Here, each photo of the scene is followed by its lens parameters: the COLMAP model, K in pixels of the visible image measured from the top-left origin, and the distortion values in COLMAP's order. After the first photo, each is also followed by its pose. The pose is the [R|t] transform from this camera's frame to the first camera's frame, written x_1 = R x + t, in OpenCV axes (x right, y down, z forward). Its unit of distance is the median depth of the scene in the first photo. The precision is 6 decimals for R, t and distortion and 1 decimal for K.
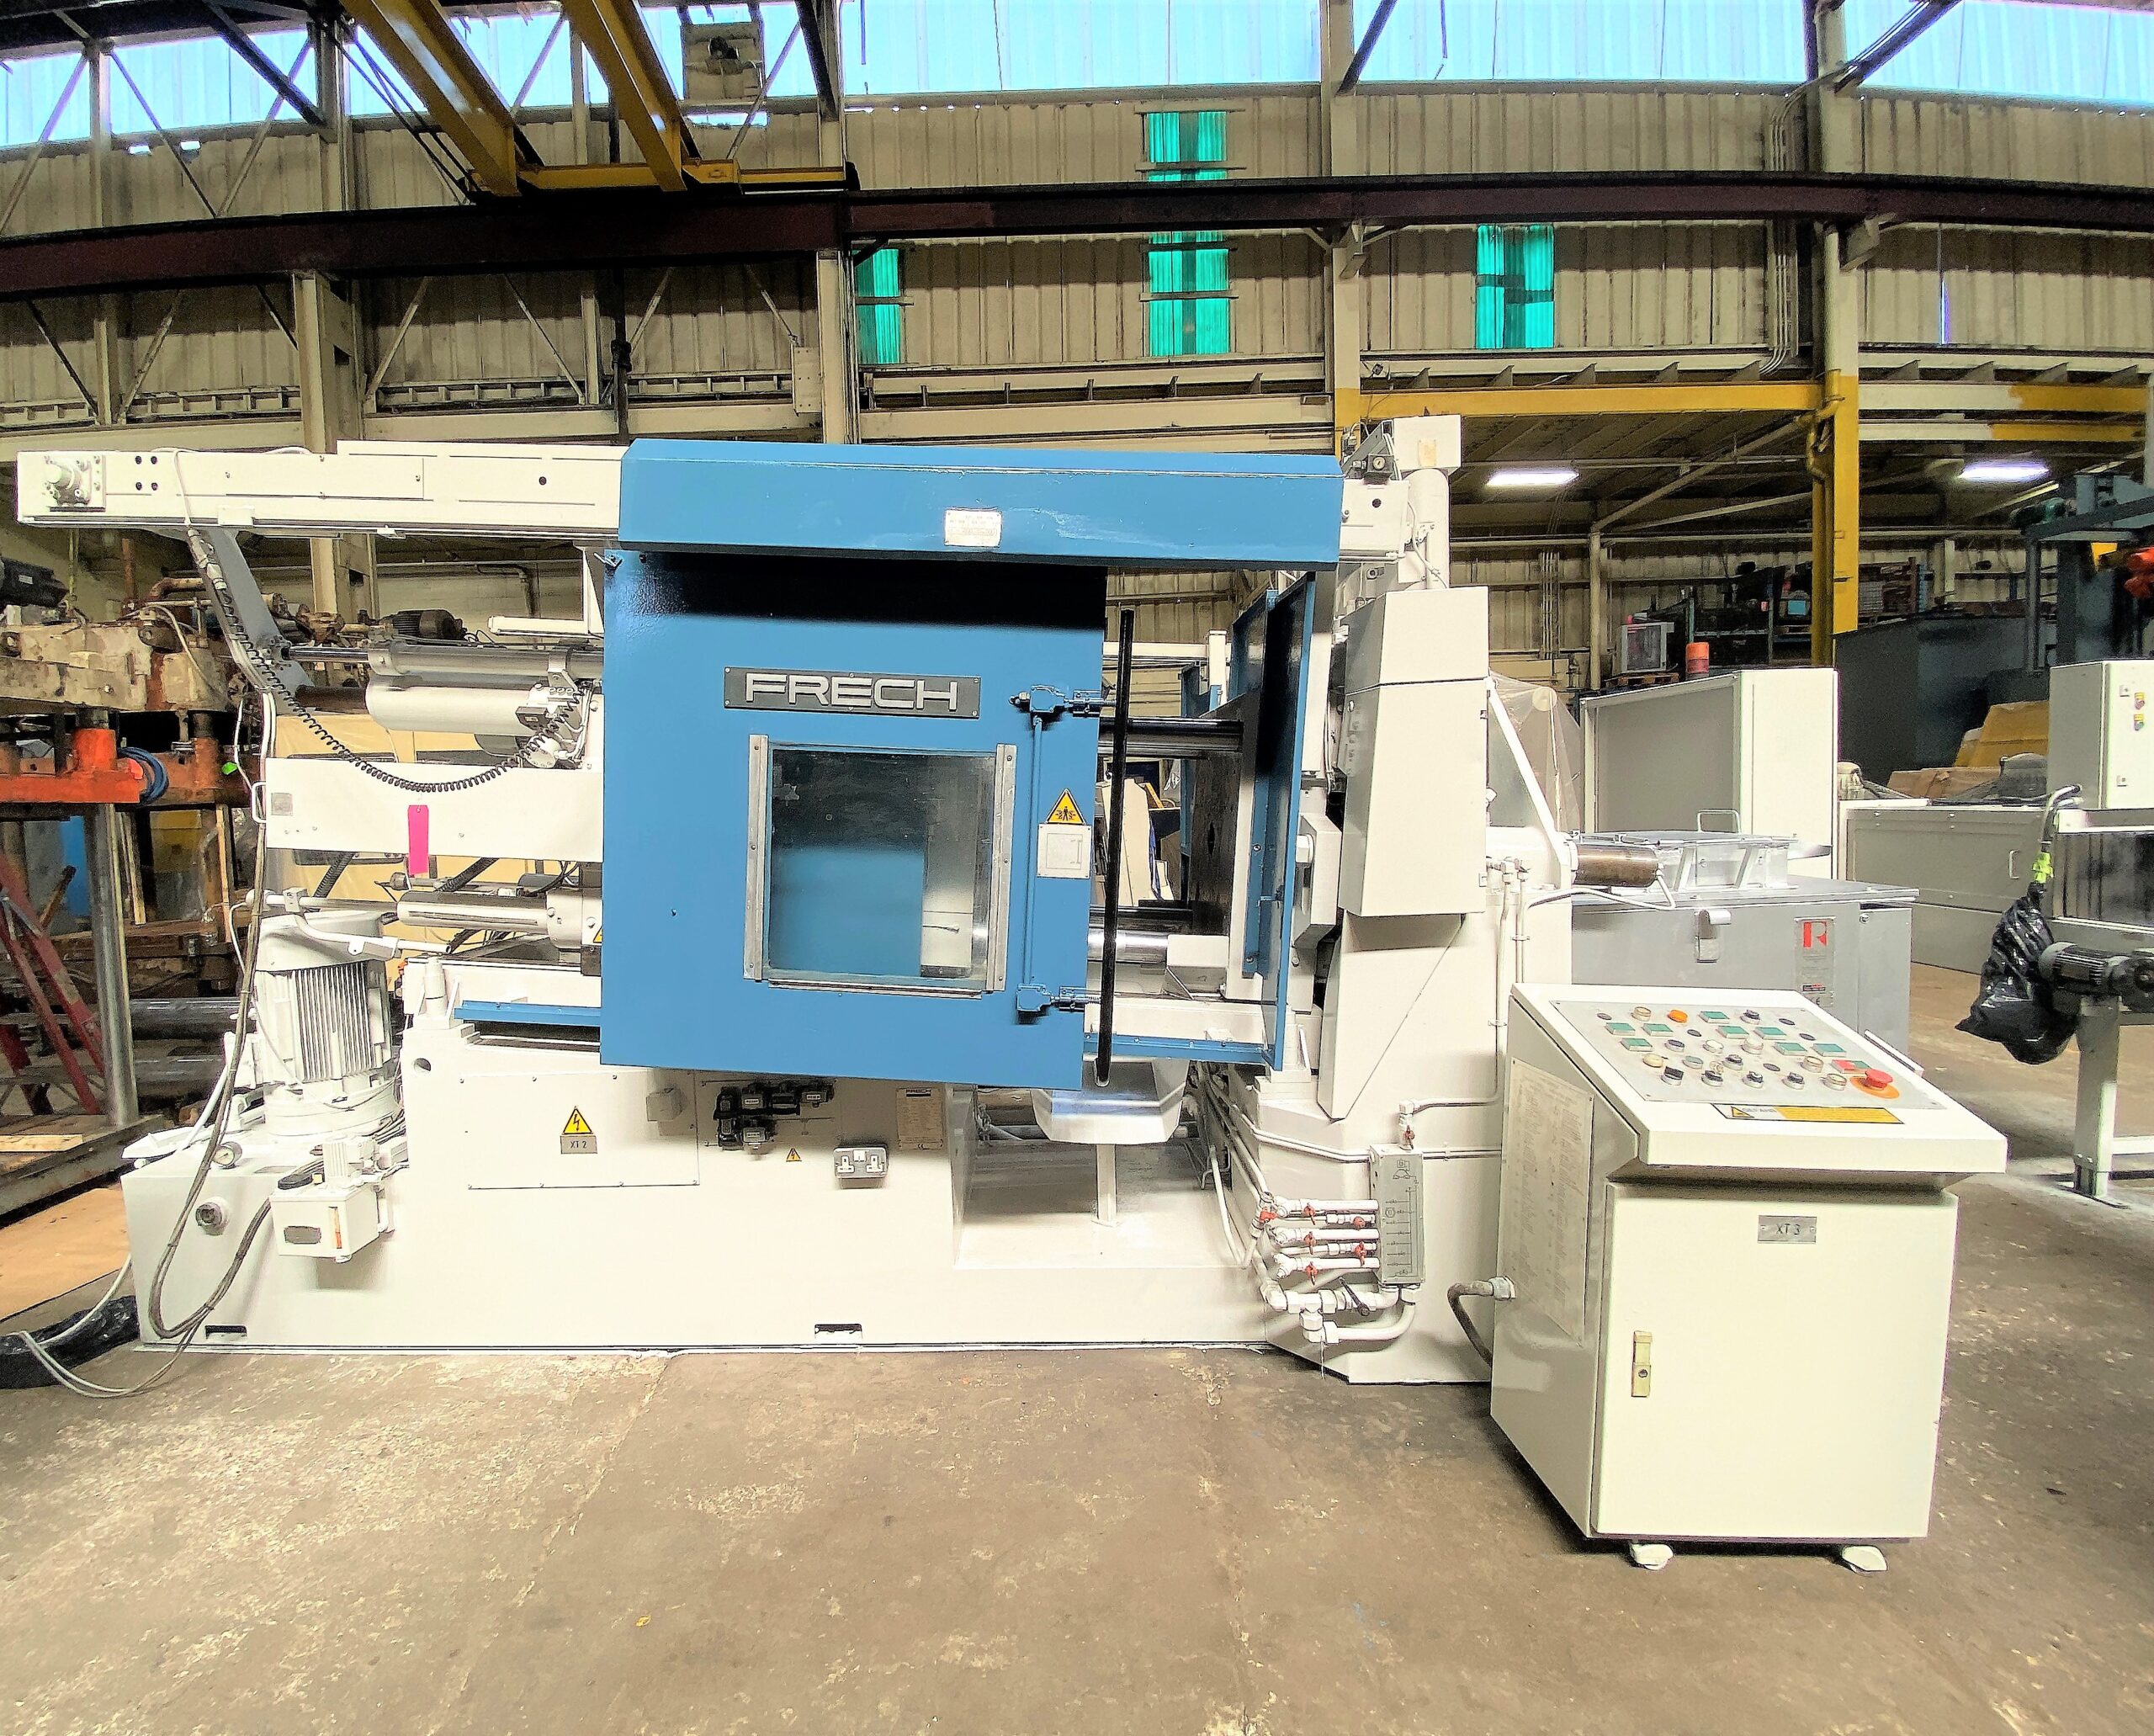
lens RADIAL K [[913.1, 0, 1076.4], [0, 913.1, 857.4], [0, 0, 1]] dist [-0.005695, -0.000517]
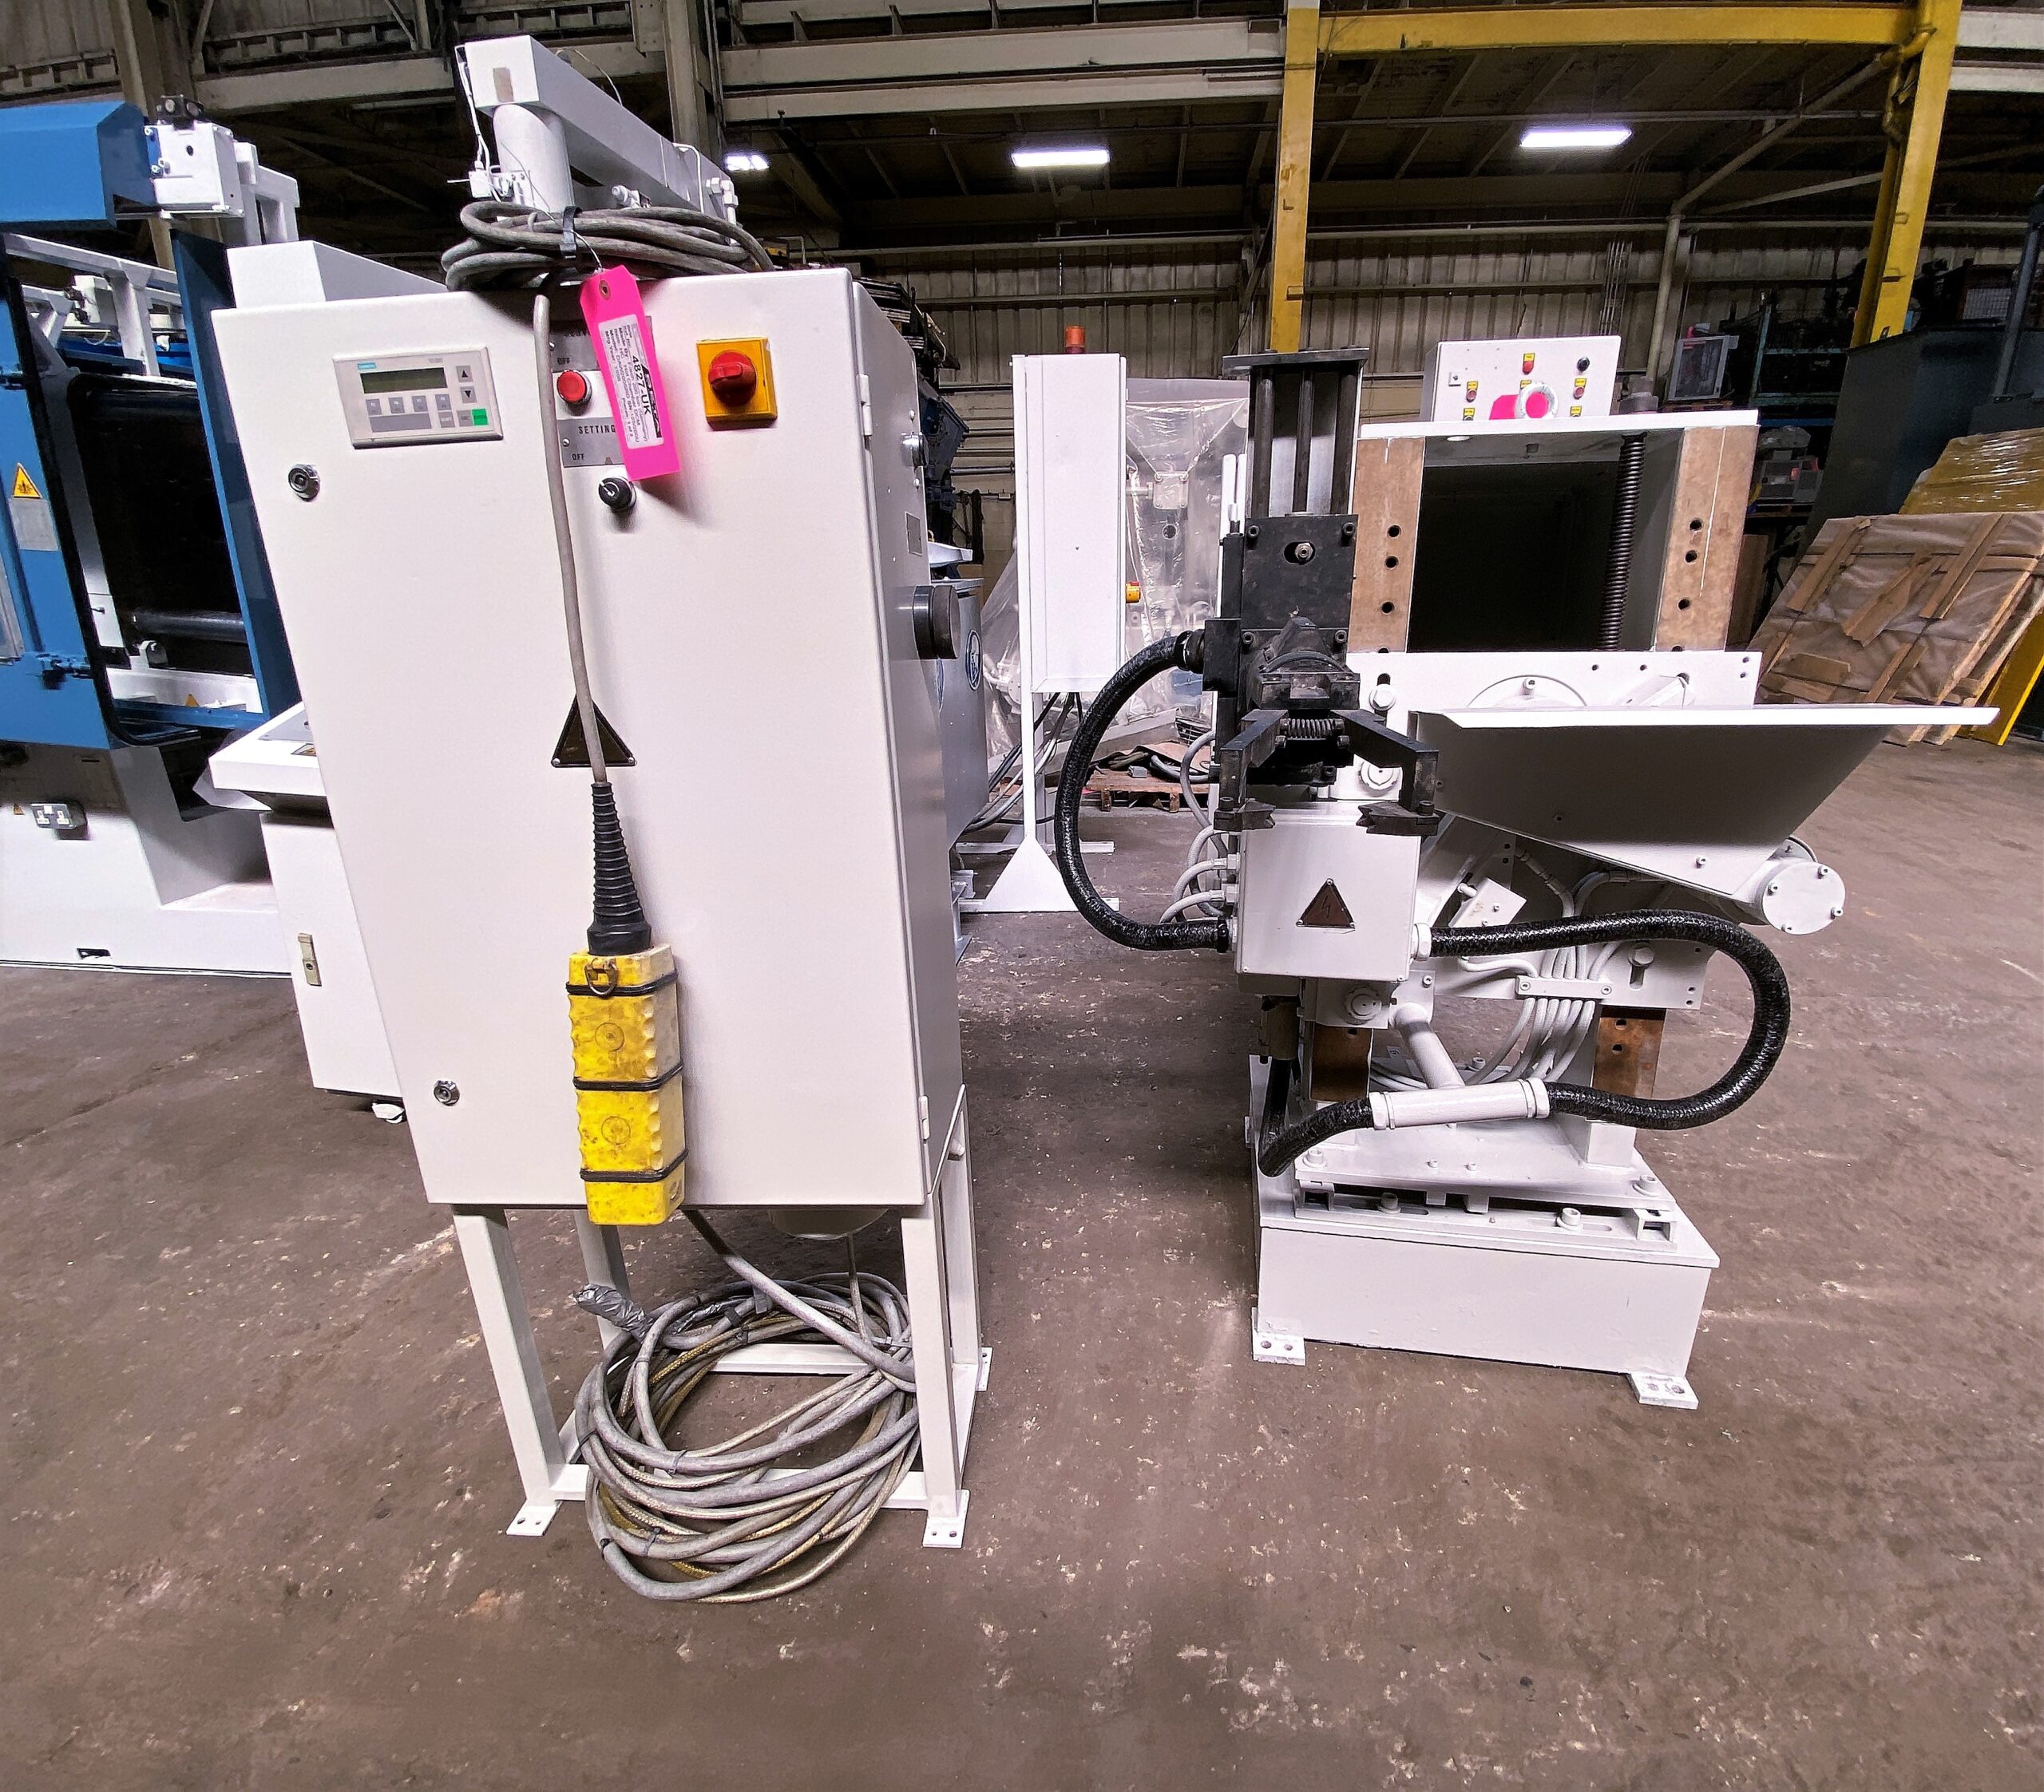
lens RADIAL K [[966.5, 0, 1154.9], [0, 966.5, 878.8], [0, 0, 1]] dist [-0.014090, -0.005352]
pose [[0.997471, 0.041784, -0.057503, 0.238624], [-0.025505, 0.965503, 0.259140, 0.013319], [0.066347, -0.257018, 0.964126, -0.014733]]
